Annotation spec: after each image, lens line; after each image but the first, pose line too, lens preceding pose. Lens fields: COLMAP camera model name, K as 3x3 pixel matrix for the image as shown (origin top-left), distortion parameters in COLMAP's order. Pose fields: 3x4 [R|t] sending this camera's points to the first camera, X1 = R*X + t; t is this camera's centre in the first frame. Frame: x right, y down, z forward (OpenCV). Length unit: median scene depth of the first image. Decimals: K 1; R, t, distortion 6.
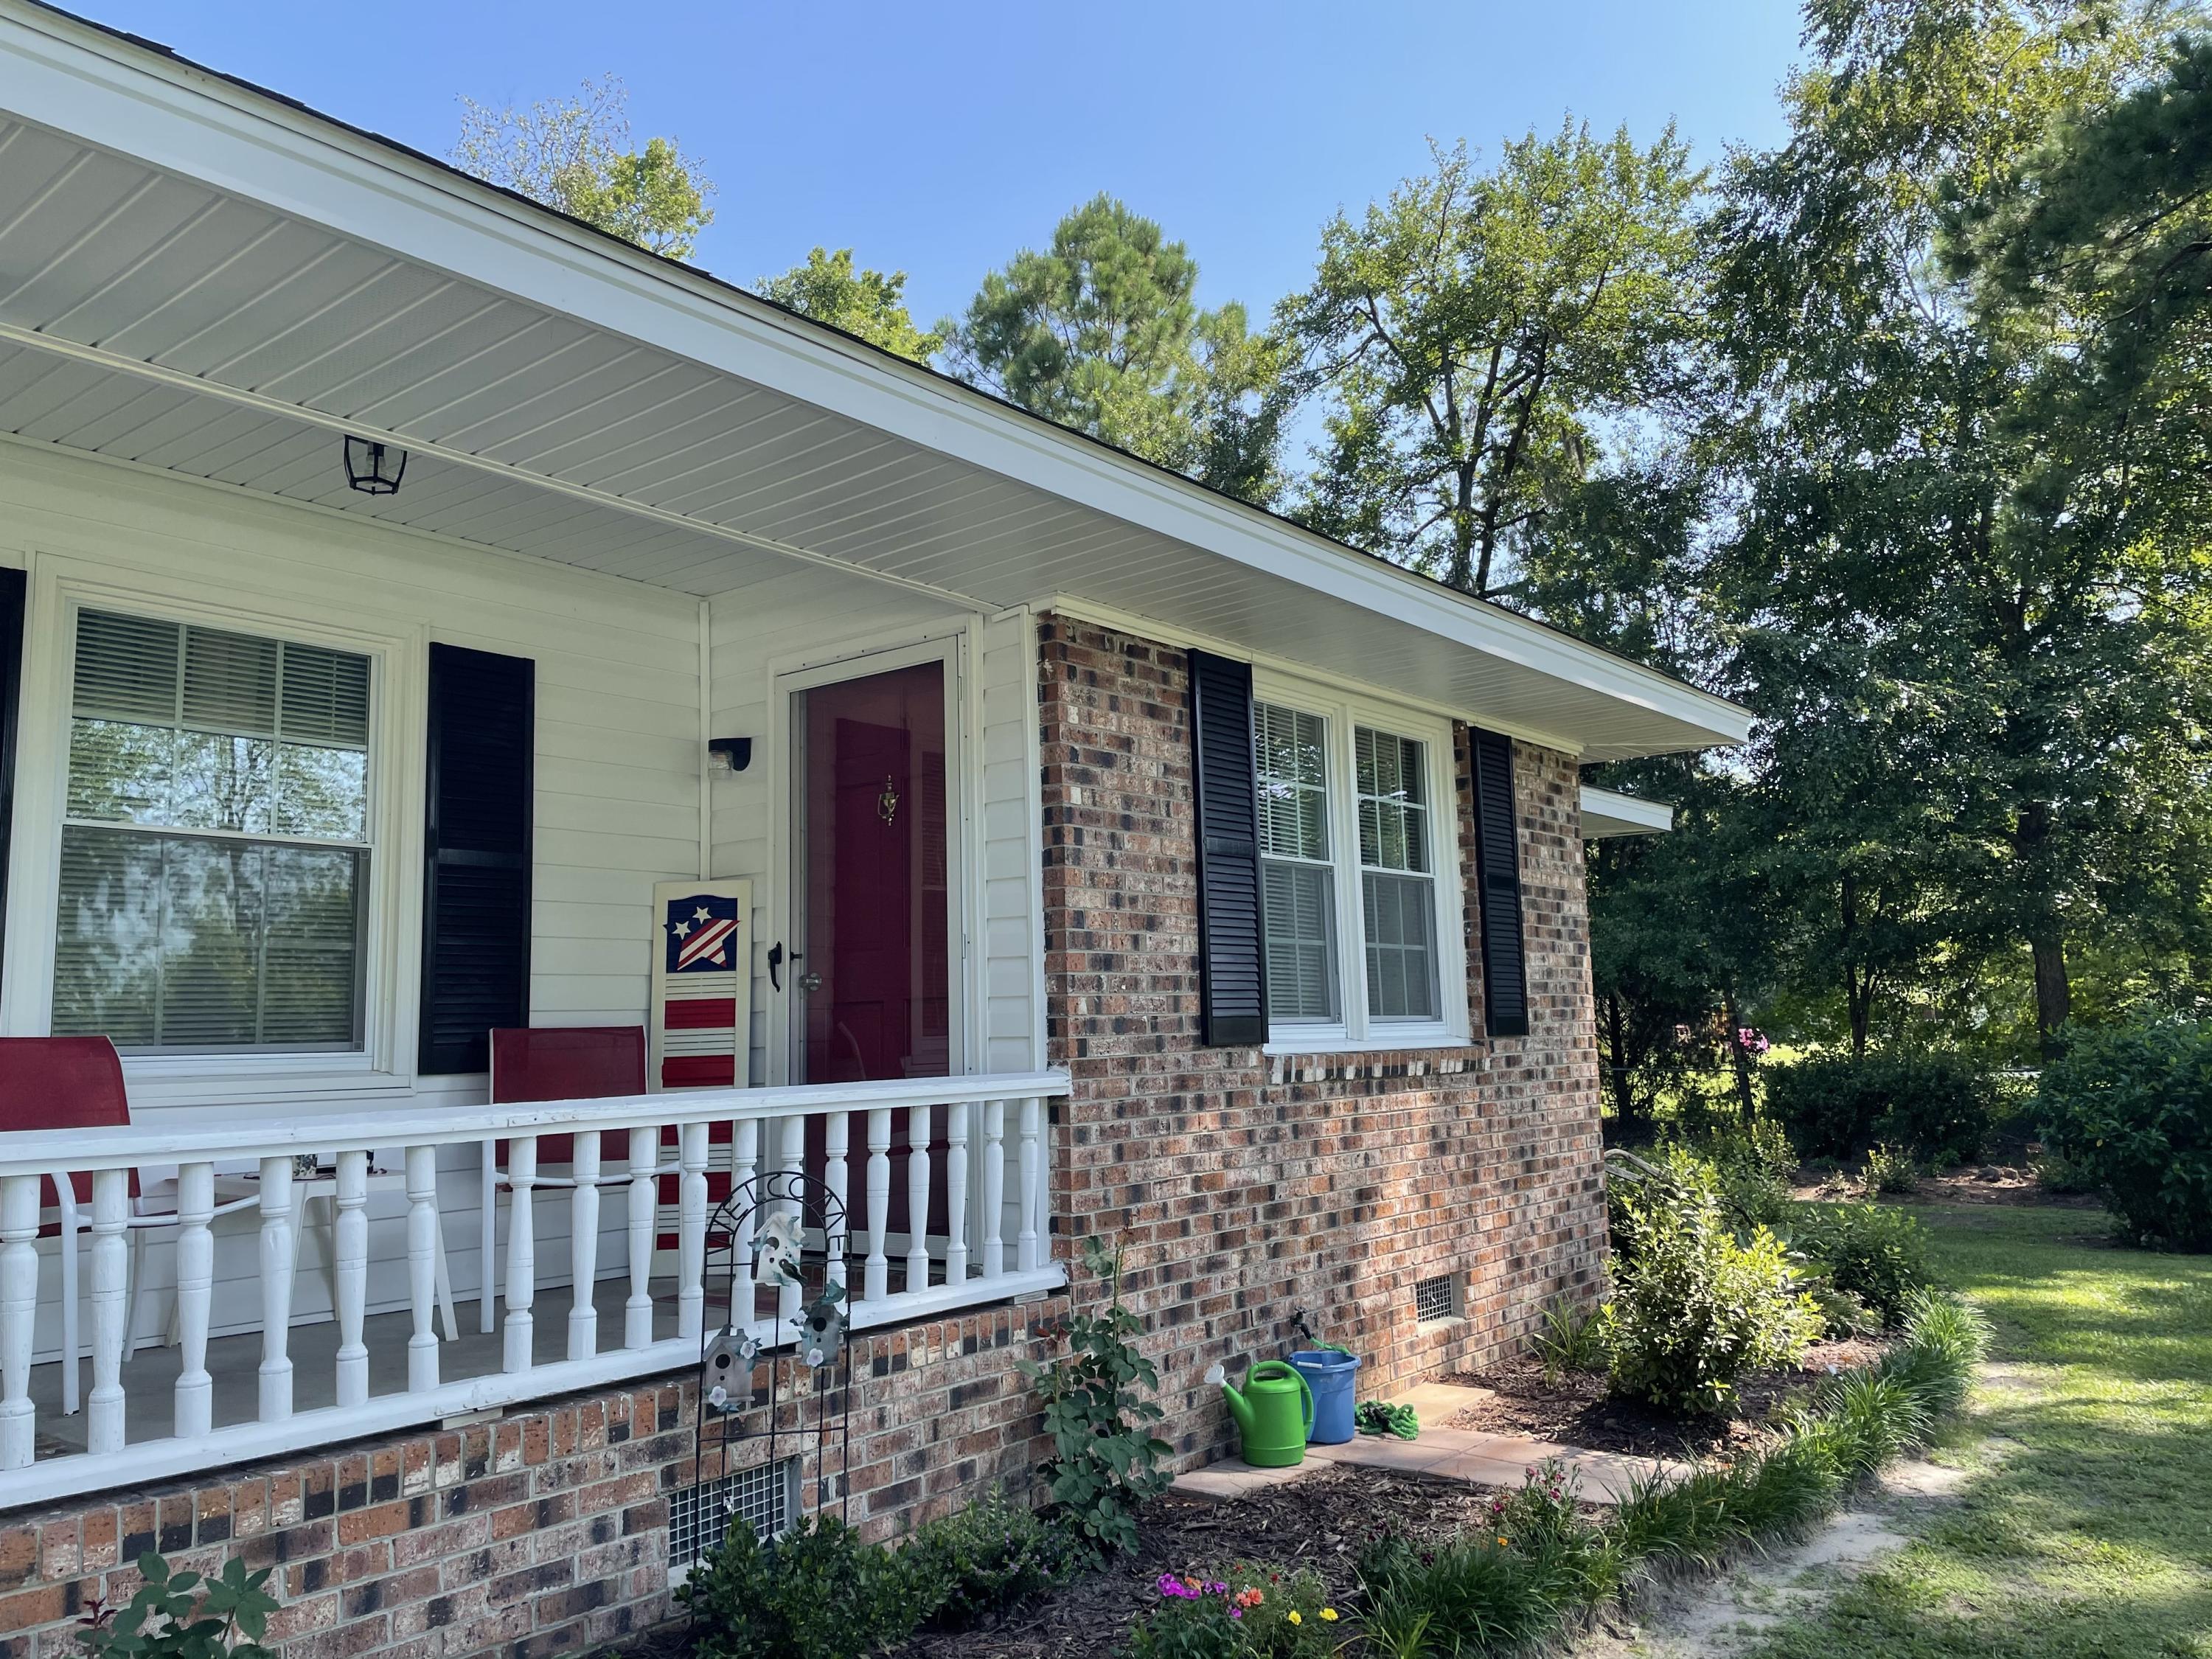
lens RADIAL K [[1676.5, 0, 1097.9], [0, 1676.5, 820.3], [0, 0, 1]] dist [0.114681, -0.159801]
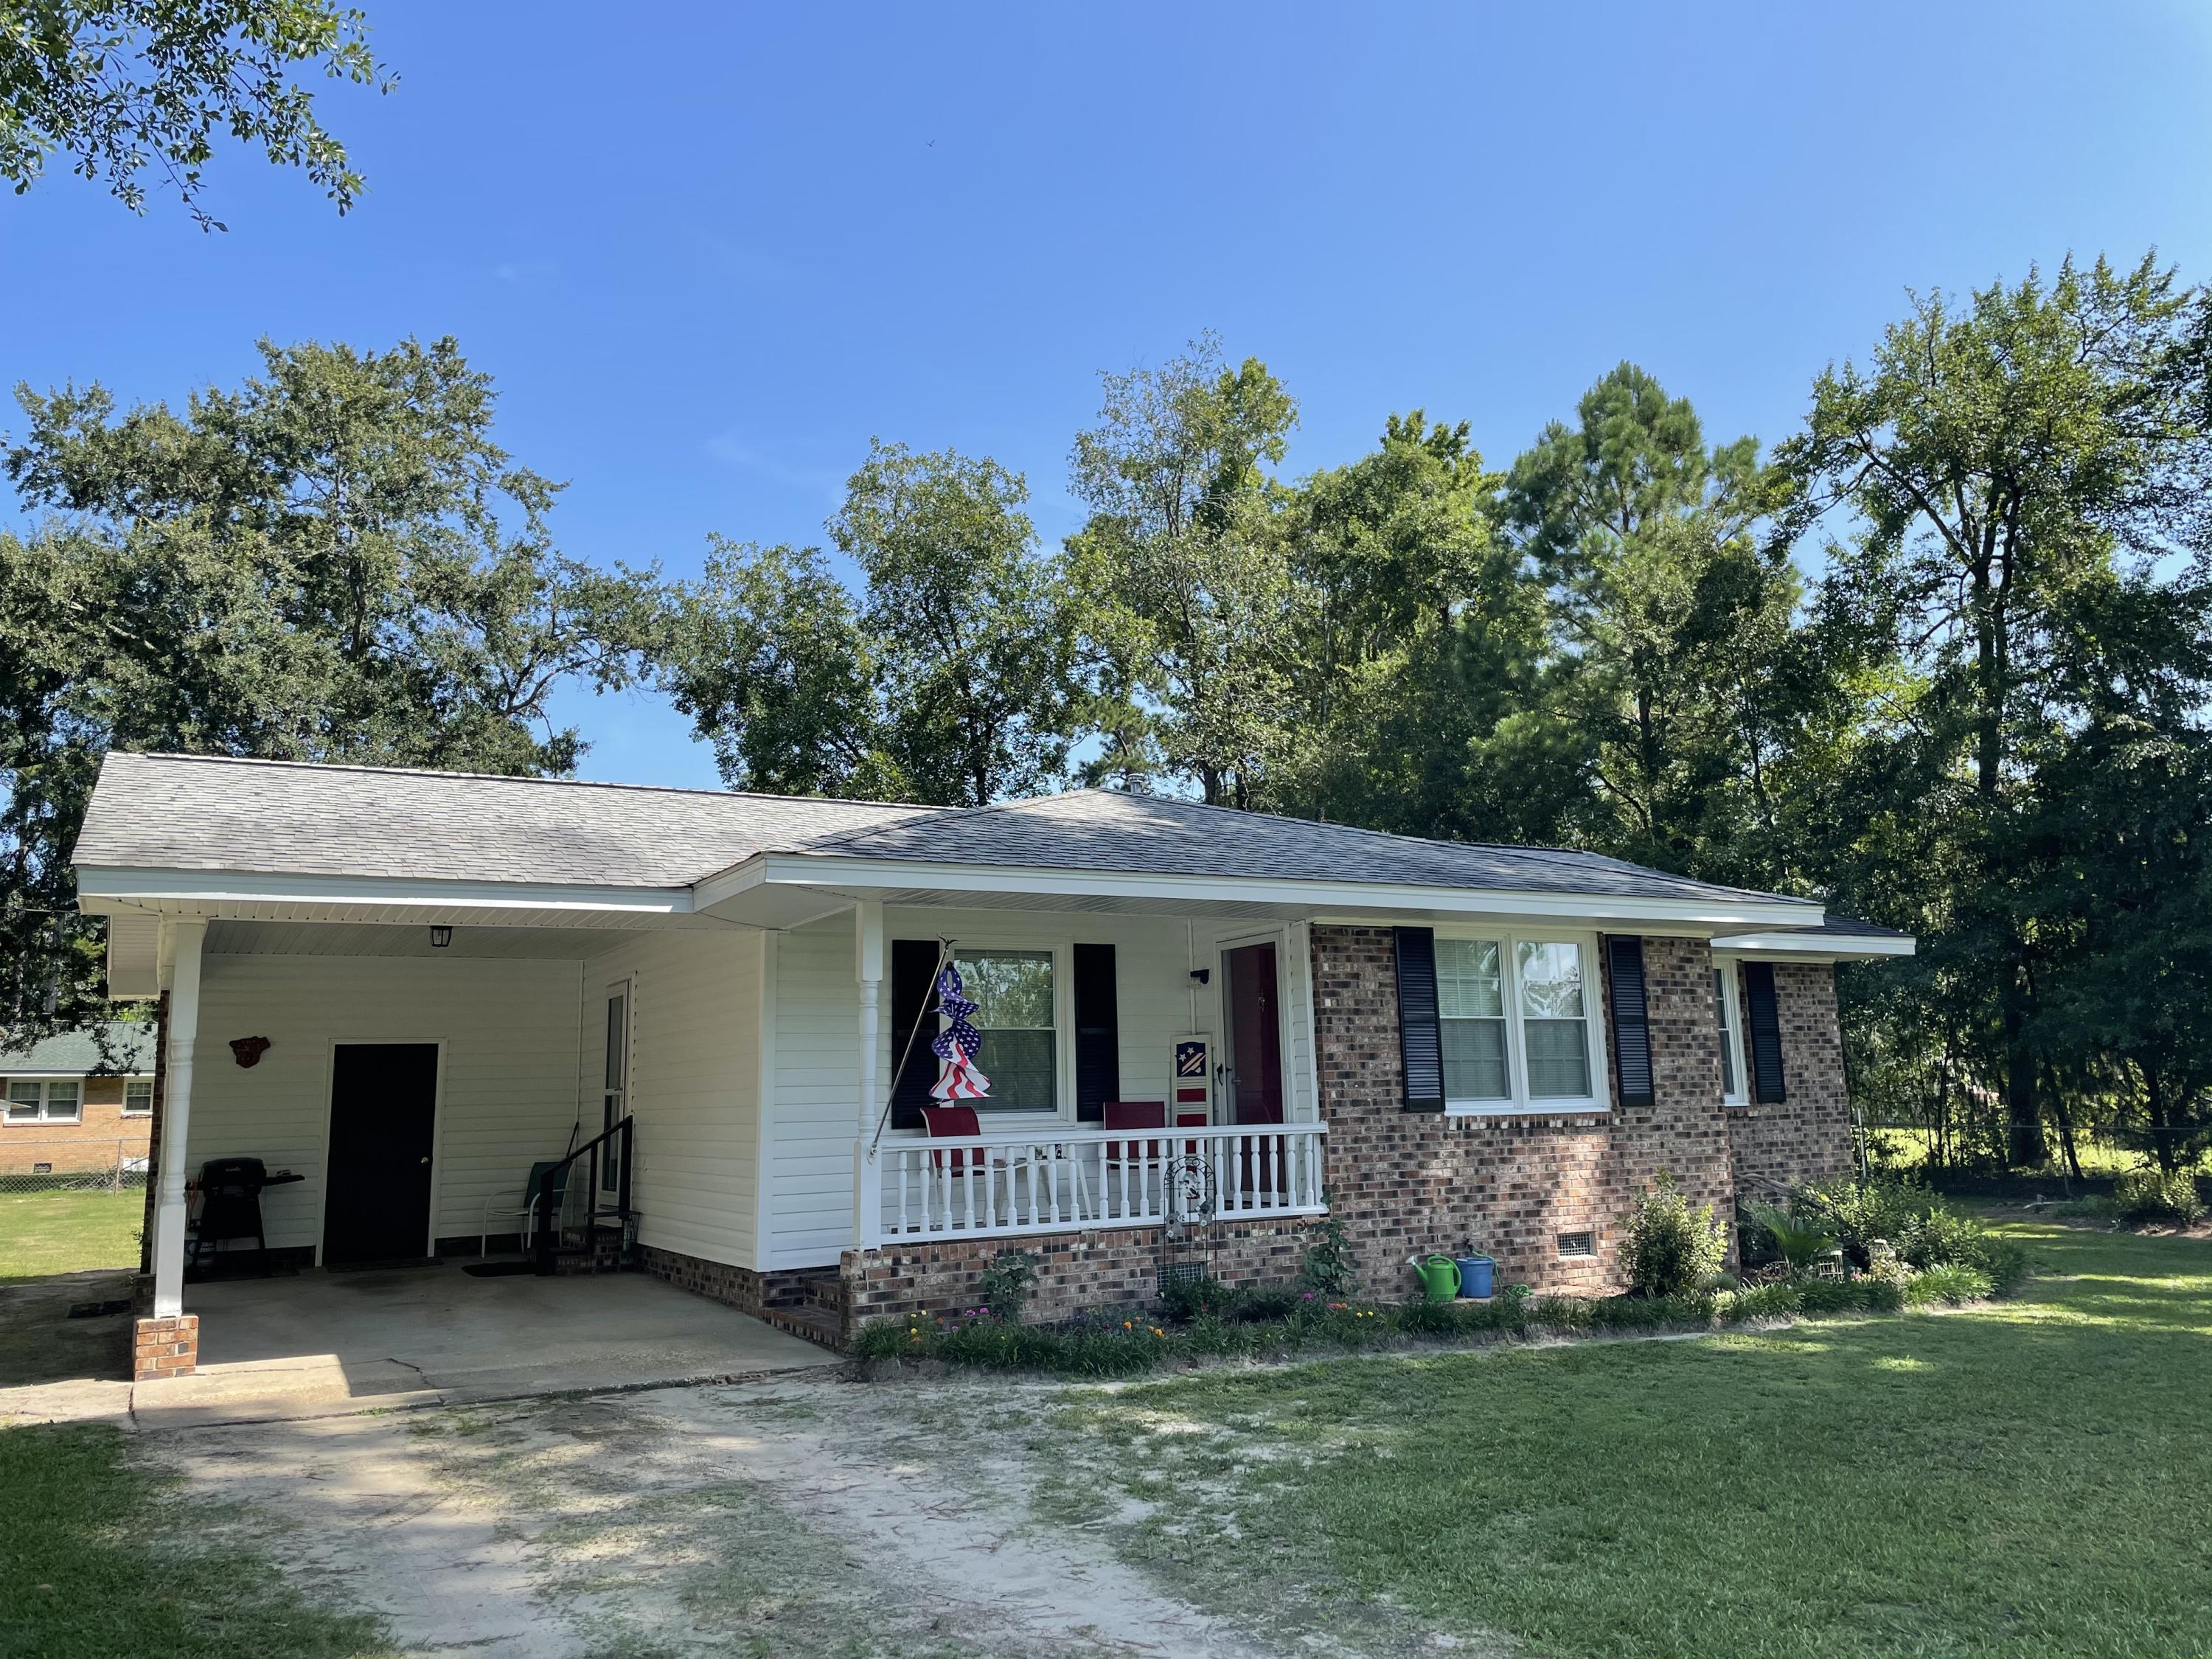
lens RADIAL K [[1676.5, 0, 1097.9], [0, 1676.5, 820.3], [0, 0, 1]] dist [0.114681, -0.159801]
pose [[0.922507, -0.064199, -0.380604, 0.560493], [0.052637, 0.997783, -0.040721, -0.177564], [0.382375, 0.017532, 0.923841, -1.198802]]
